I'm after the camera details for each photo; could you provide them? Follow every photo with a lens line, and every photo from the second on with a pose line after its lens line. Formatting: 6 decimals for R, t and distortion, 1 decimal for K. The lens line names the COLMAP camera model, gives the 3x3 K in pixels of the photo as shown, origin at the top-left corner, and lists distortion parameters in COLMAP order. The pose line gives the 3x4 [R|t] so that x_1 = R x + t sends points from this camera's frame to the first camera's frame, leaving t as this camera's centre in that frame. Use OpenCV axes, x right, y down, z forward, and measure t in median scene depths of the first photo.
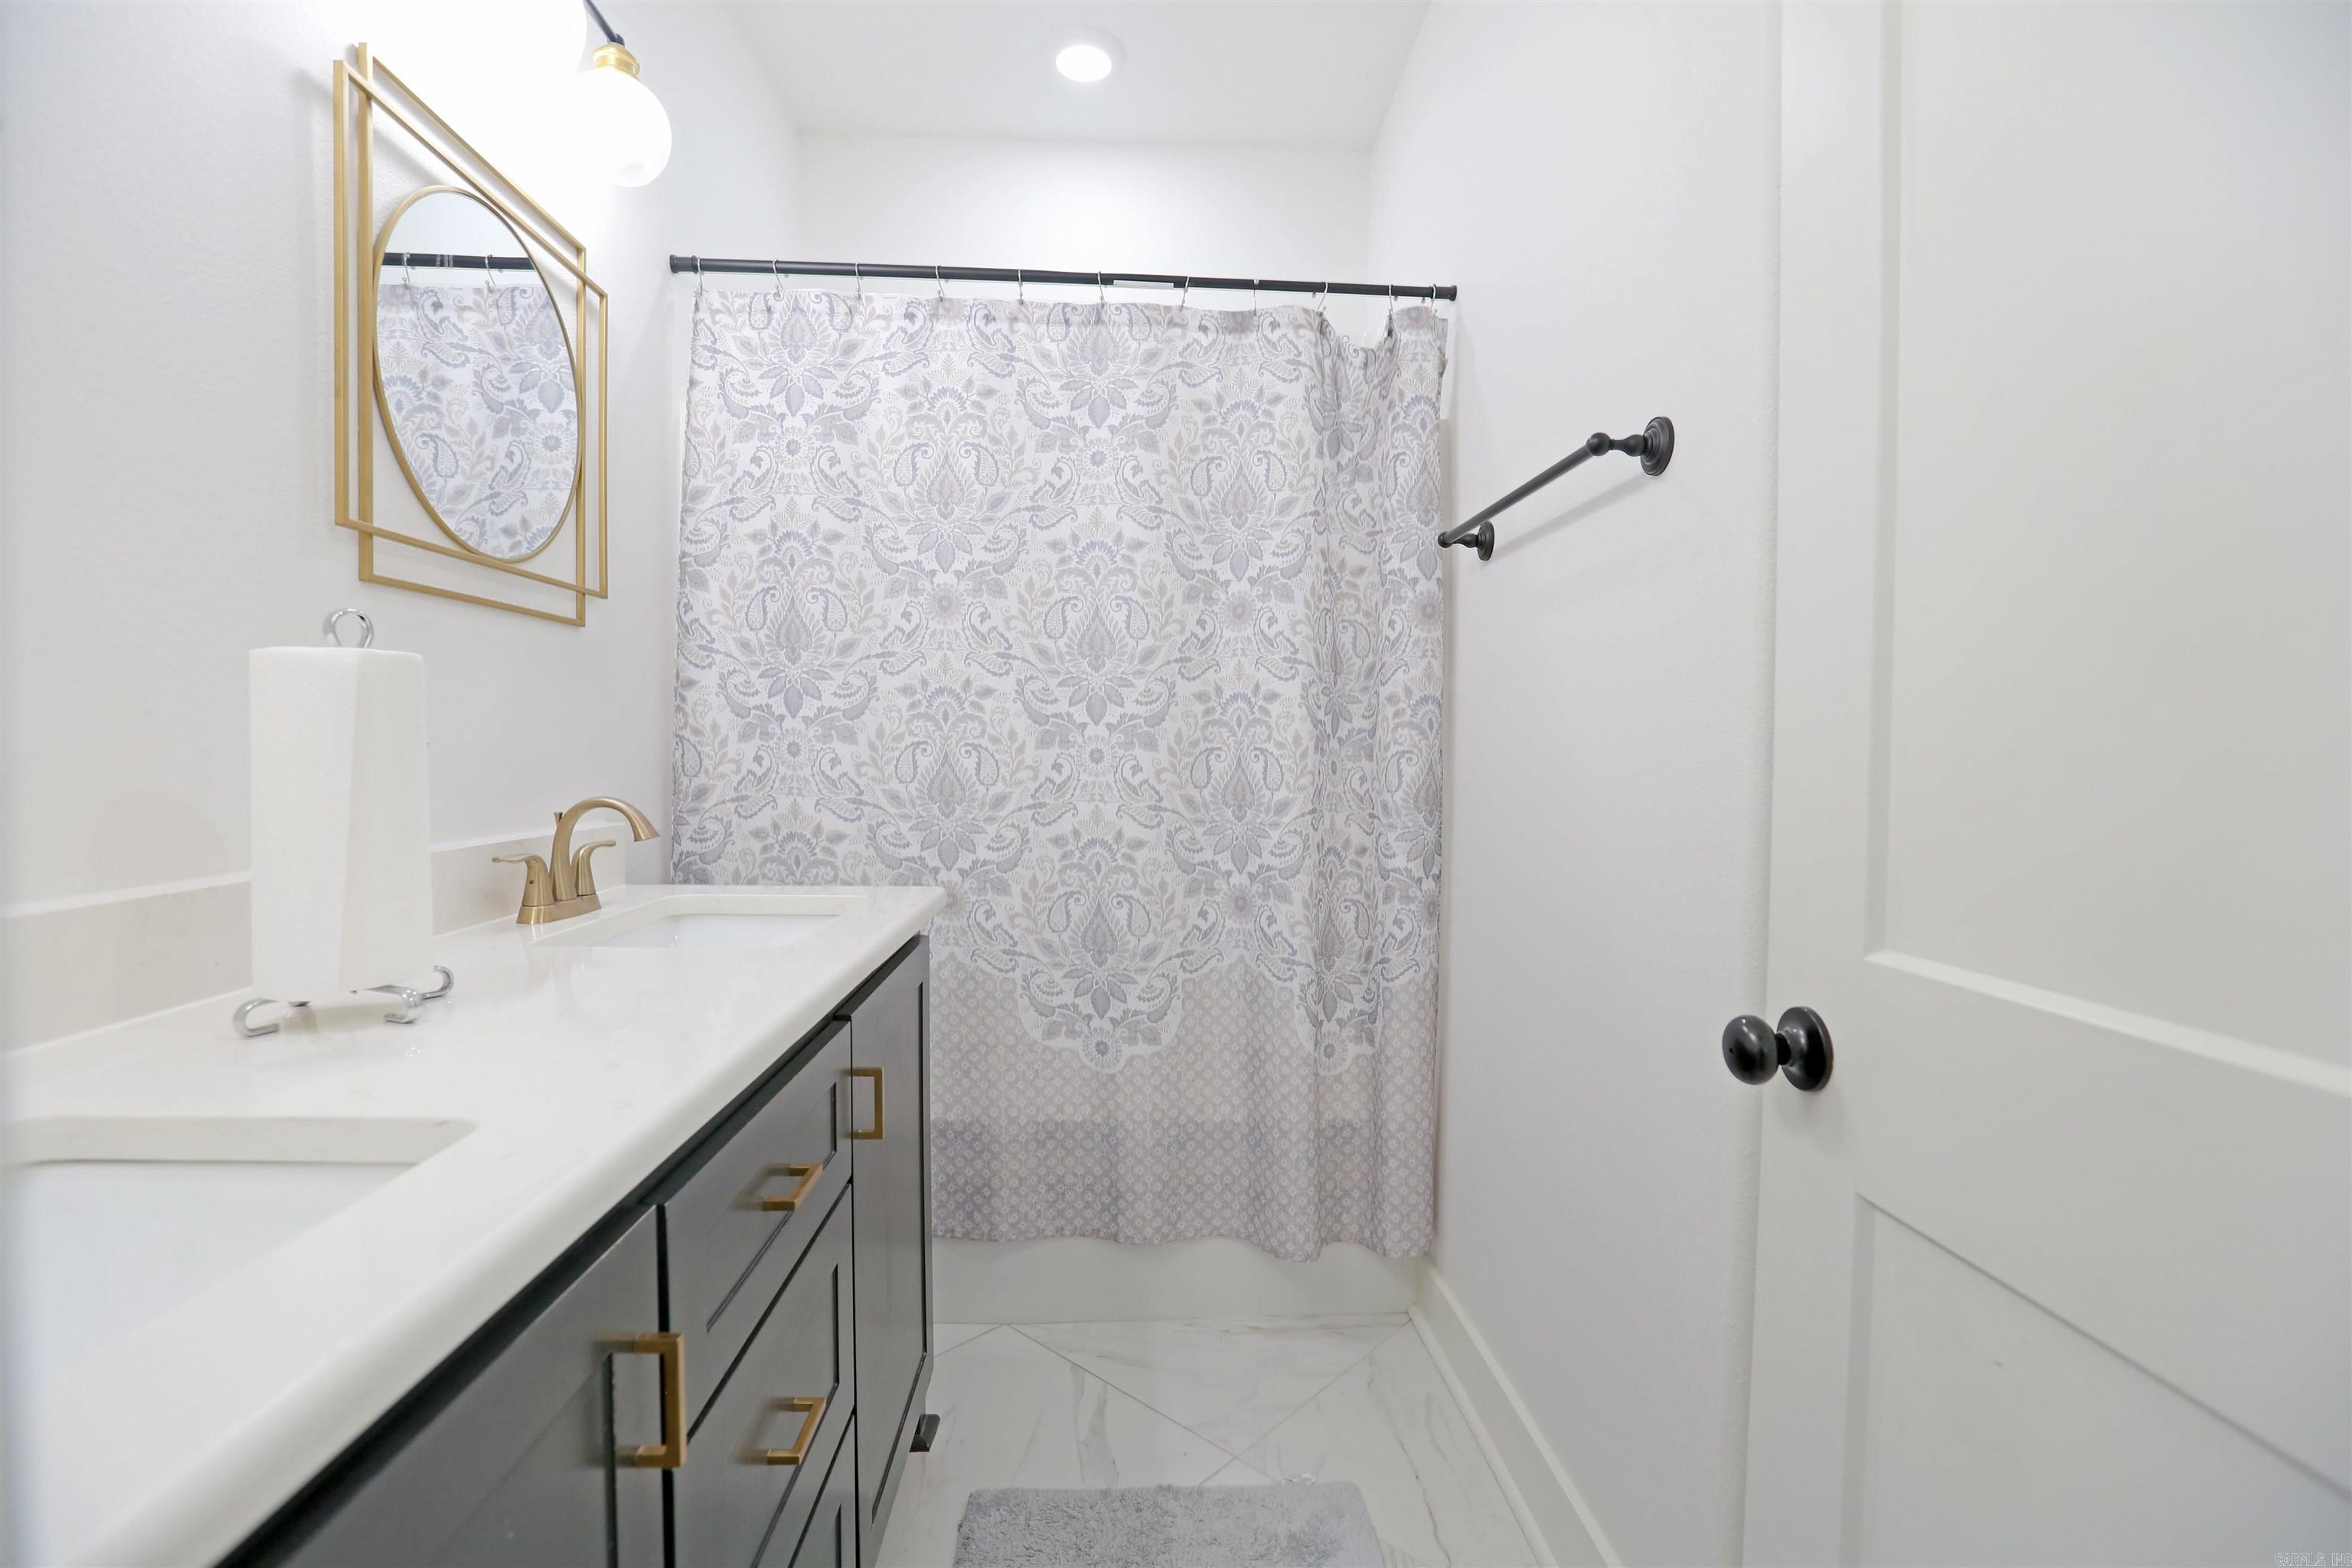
lens RADIAL K [[1076.8, 0, 1181.8], [0, 1076.8, 787.3], [0, 0, 1]] dist [-0.076499, 0.050327]
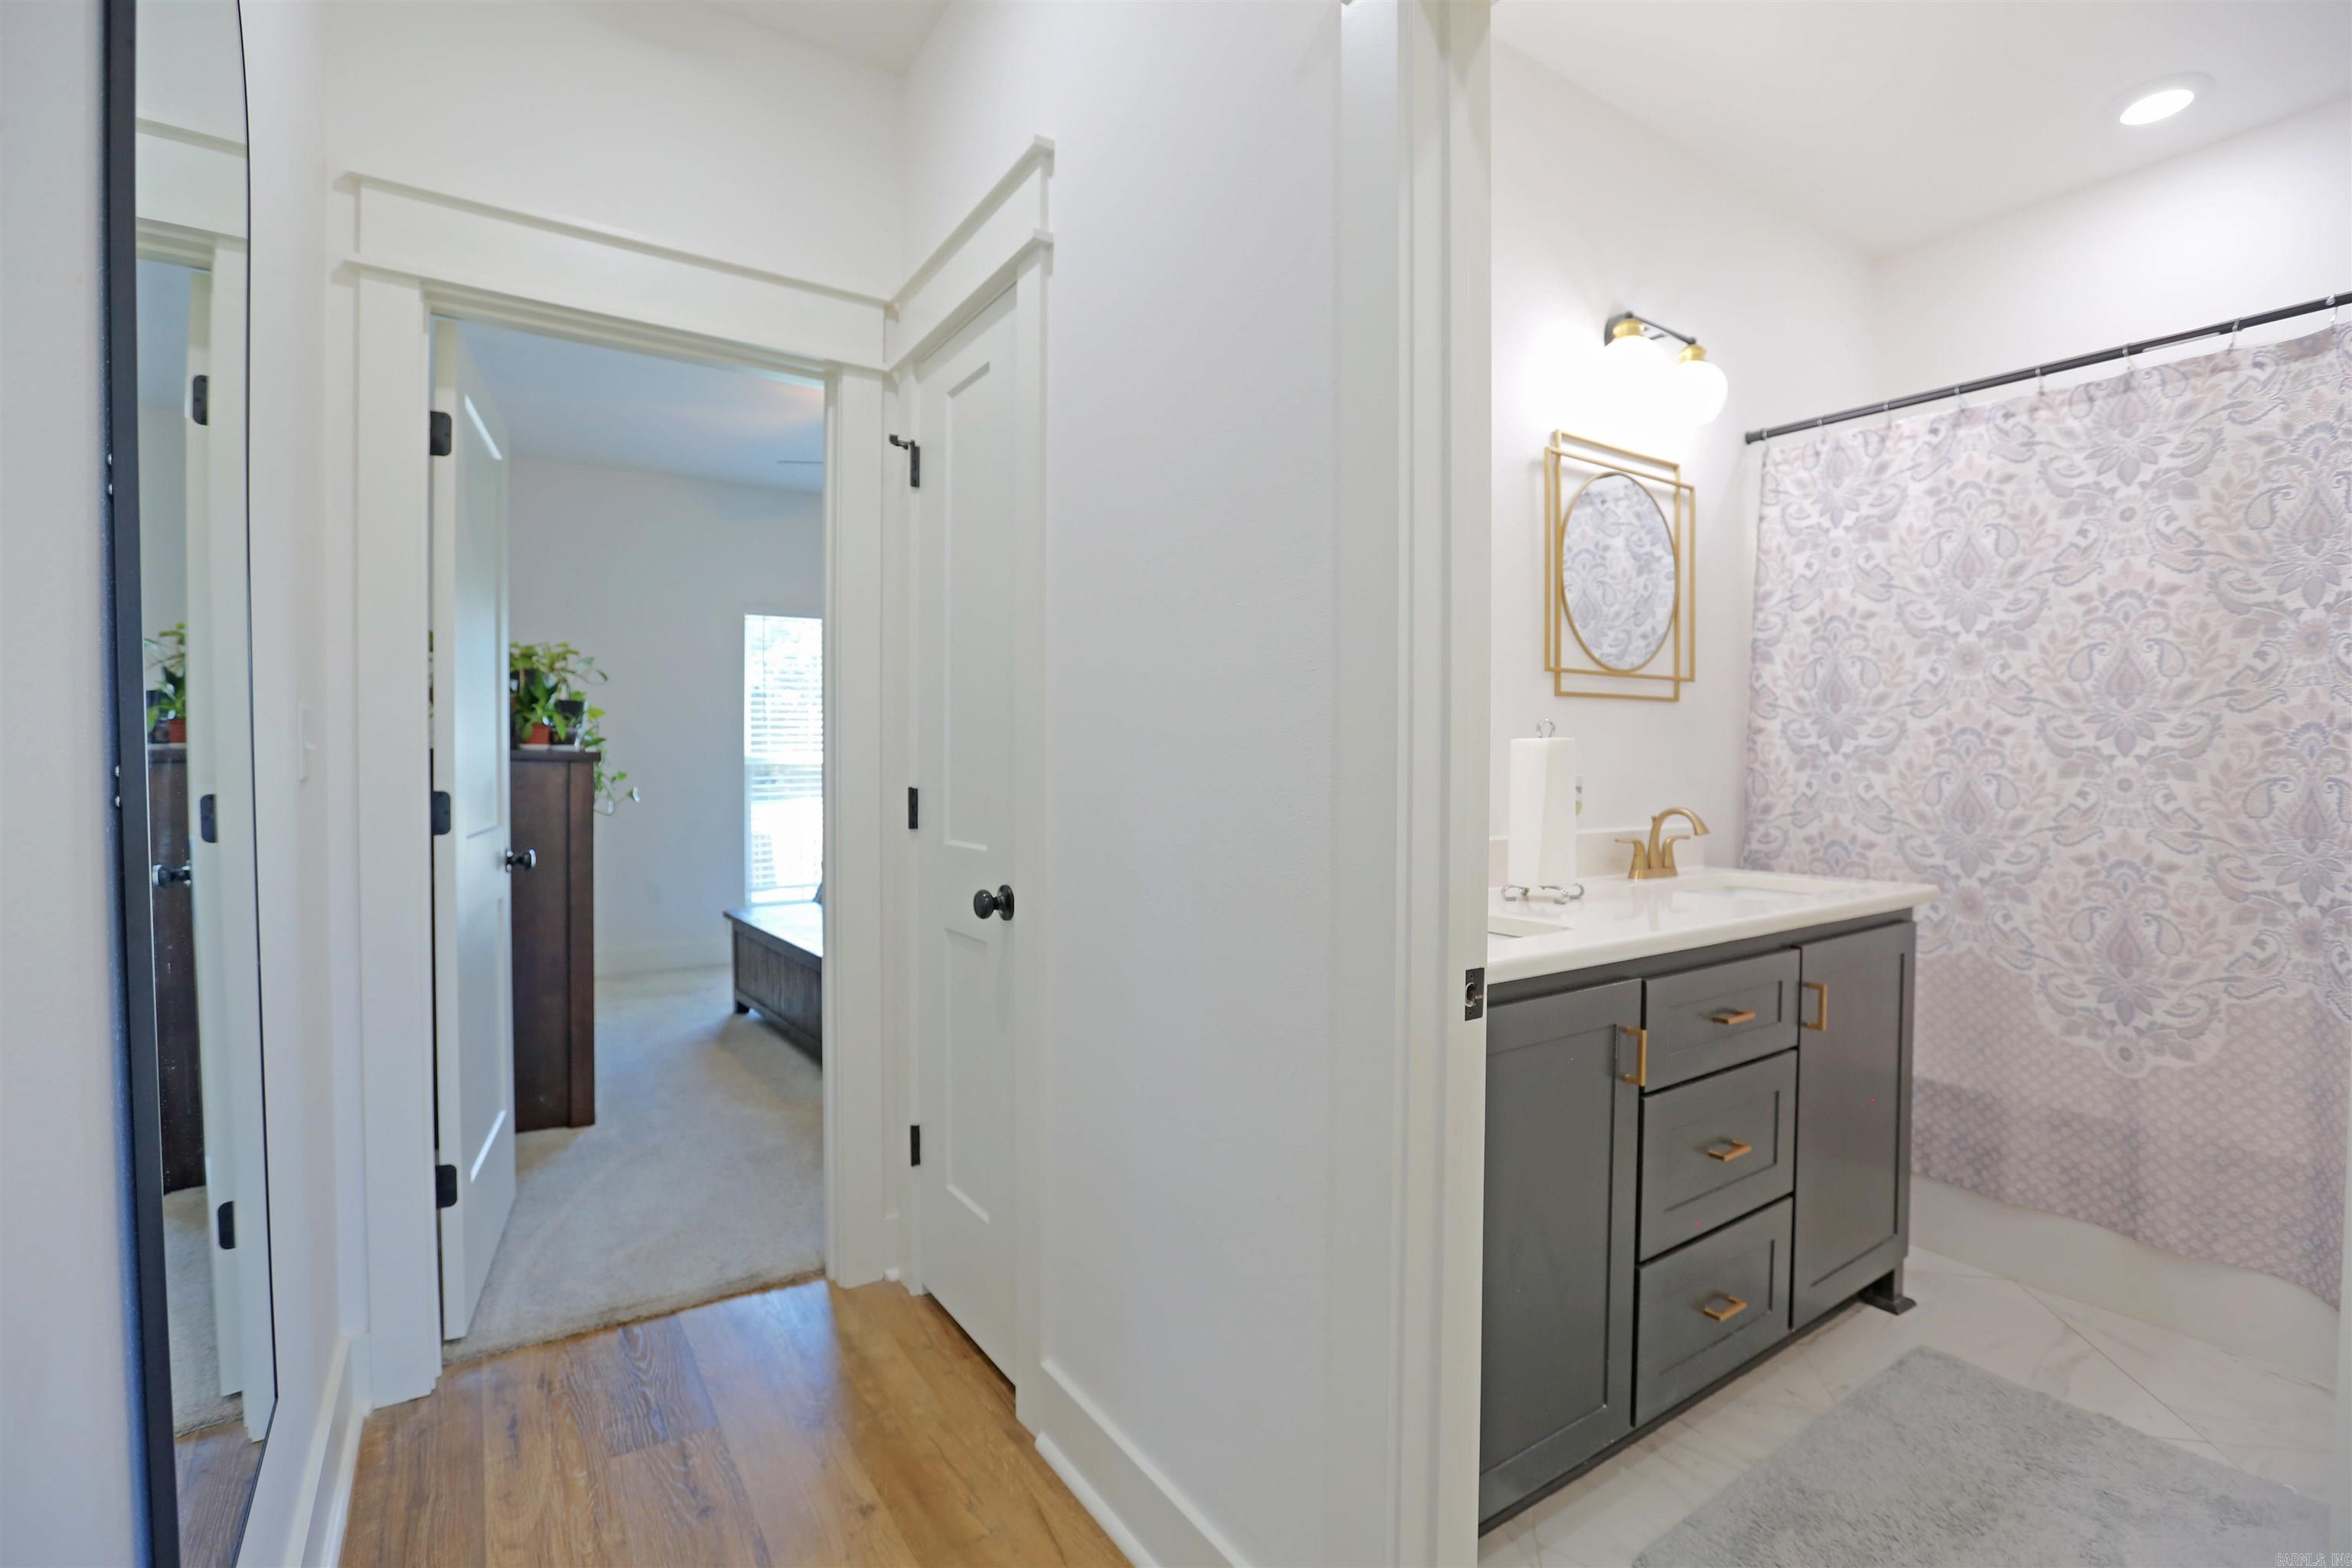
lens RADIAL K [[1085.2, 0, 1163.4], [0, 1085.2, 788.2], [0, 0, 1]] dist [-0.043045, 0.012164]
pose [[0.510825, 0.012918, -0.859587, 0.349826], [-0.026575, 0.999647, -0.000770, 0.001012], [0.859274, 0.023237, 0.510988, -0.398442]]
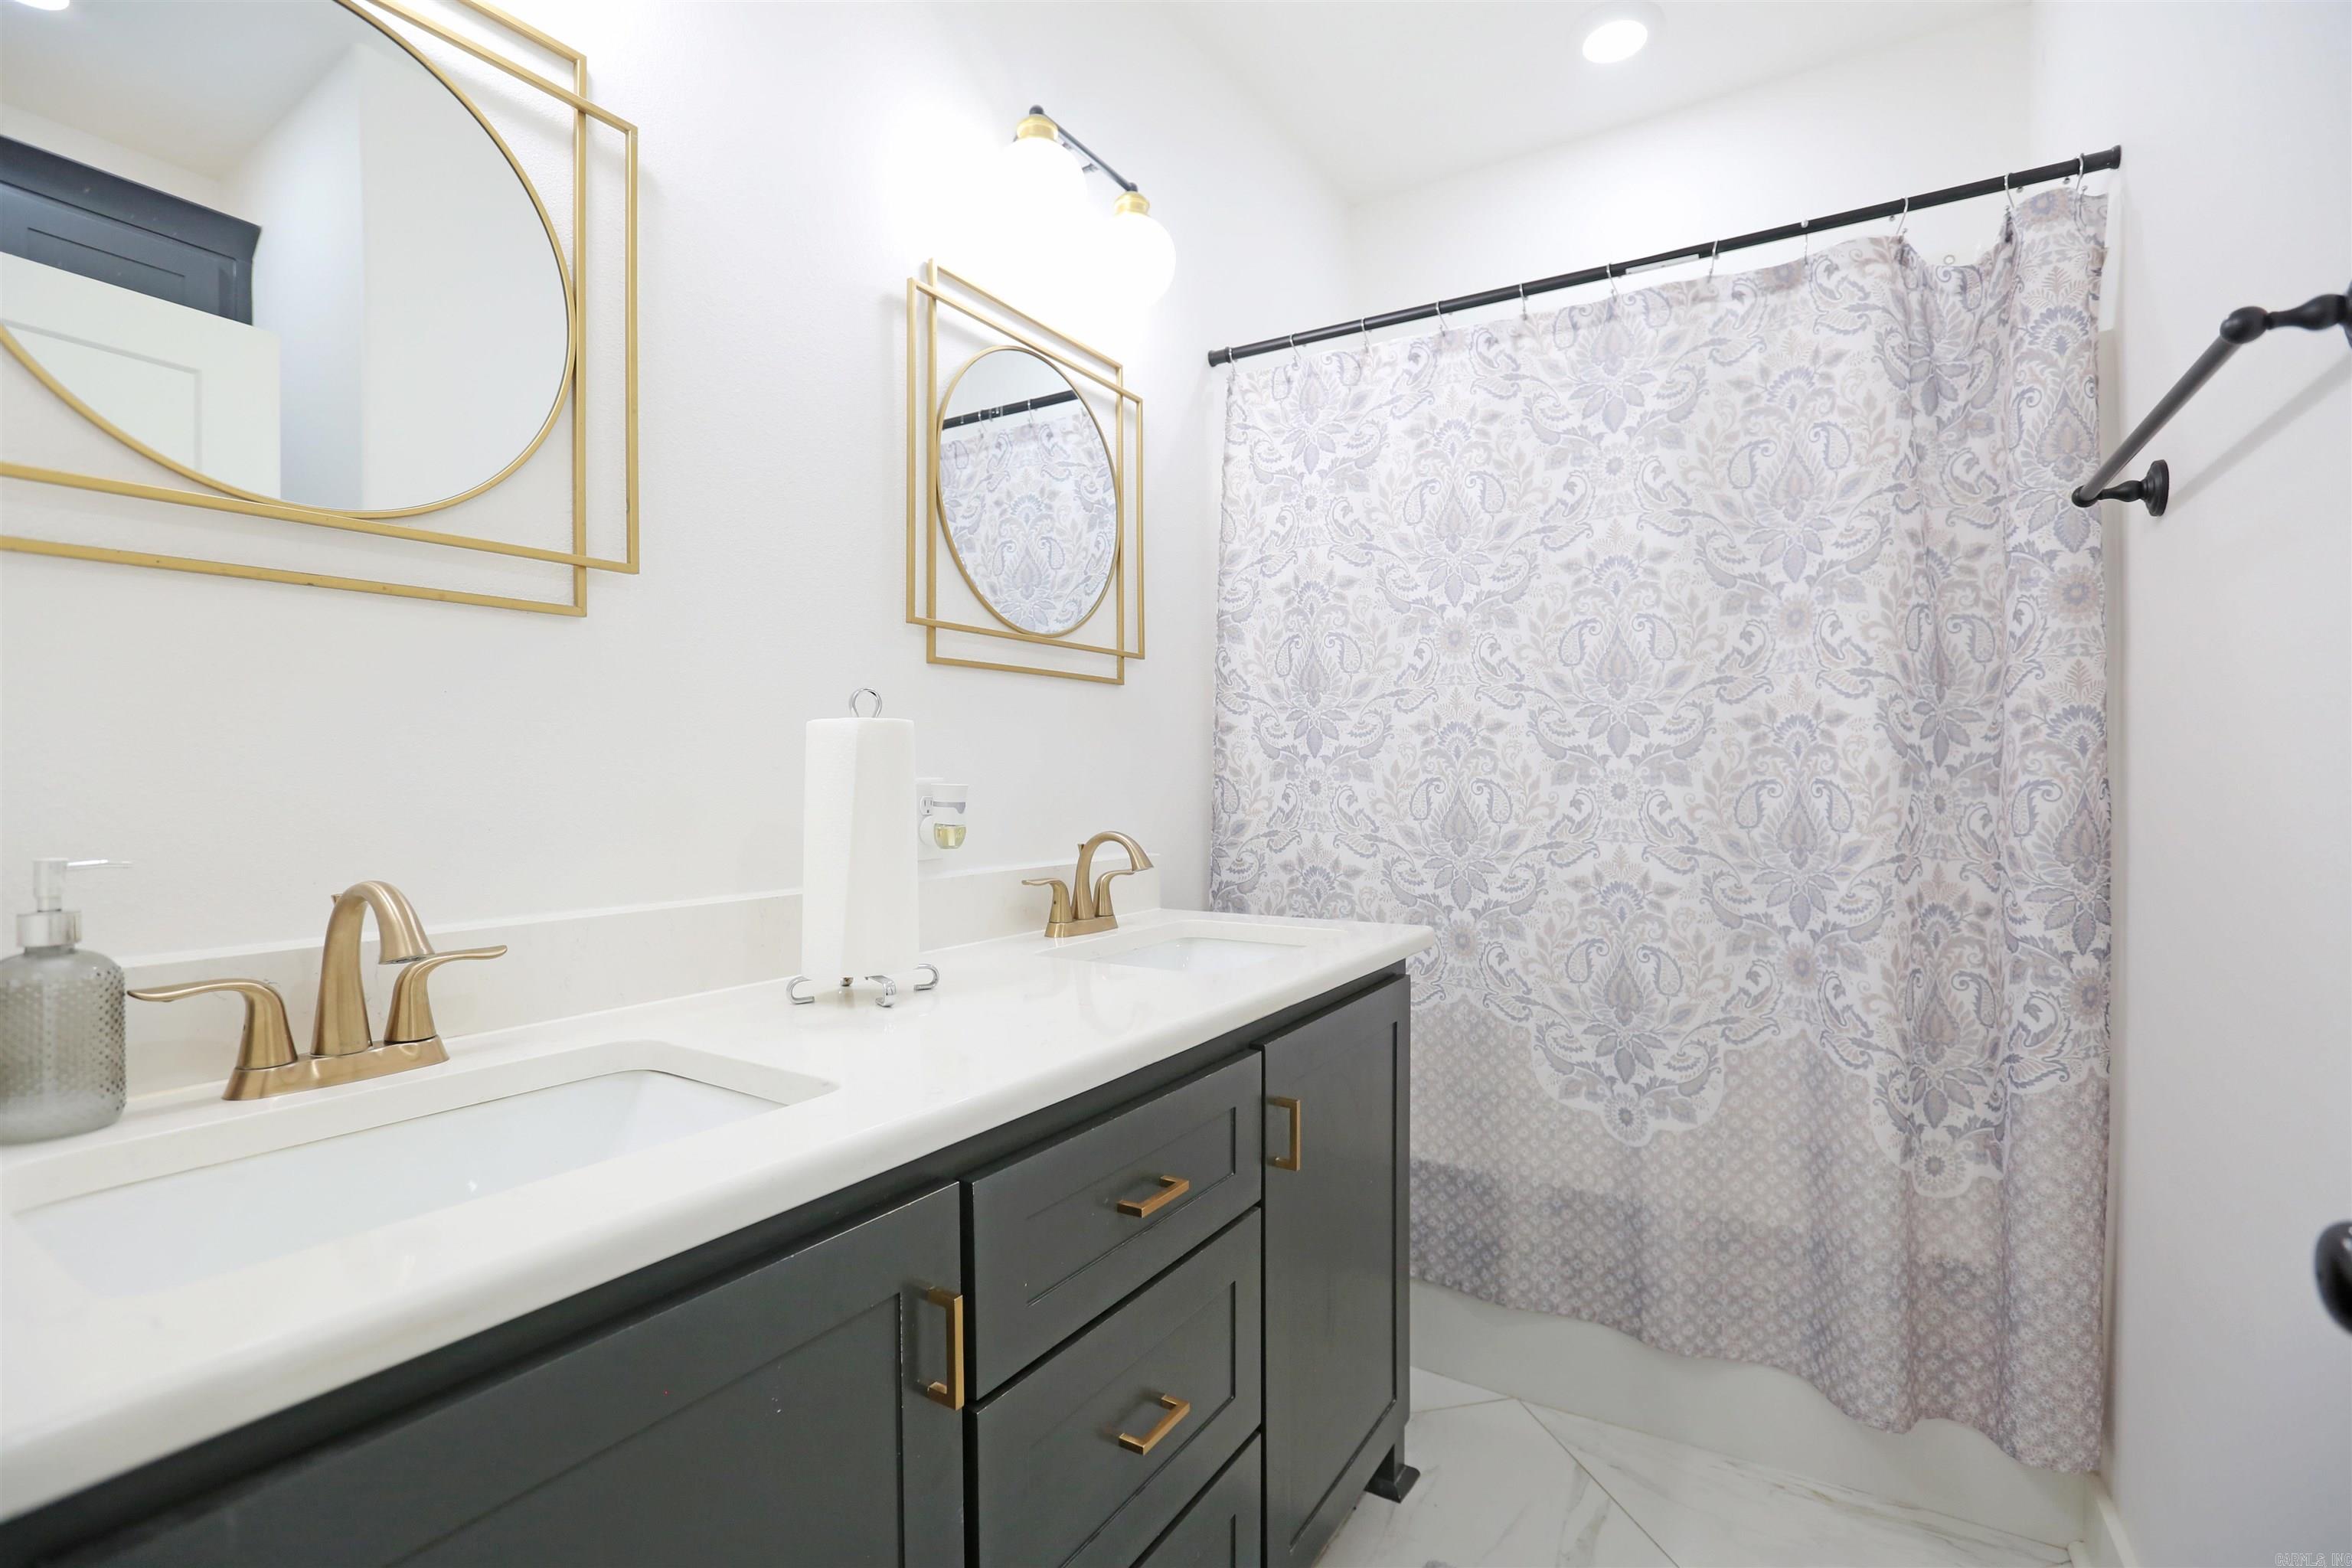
lens RADIAL K [[1076.8, 0, 1181.8], [0, 1076.8, 787.3], [0, 0, 1]] dist [-0.076499, 0.050327]
pose [[0.820302, -0.010152, -0.571840, 0.132902], [-0.008184, 0.999532, -0.029485, -0.003271], [0.571871, 0.028867, 0.819835, 0.053887]]
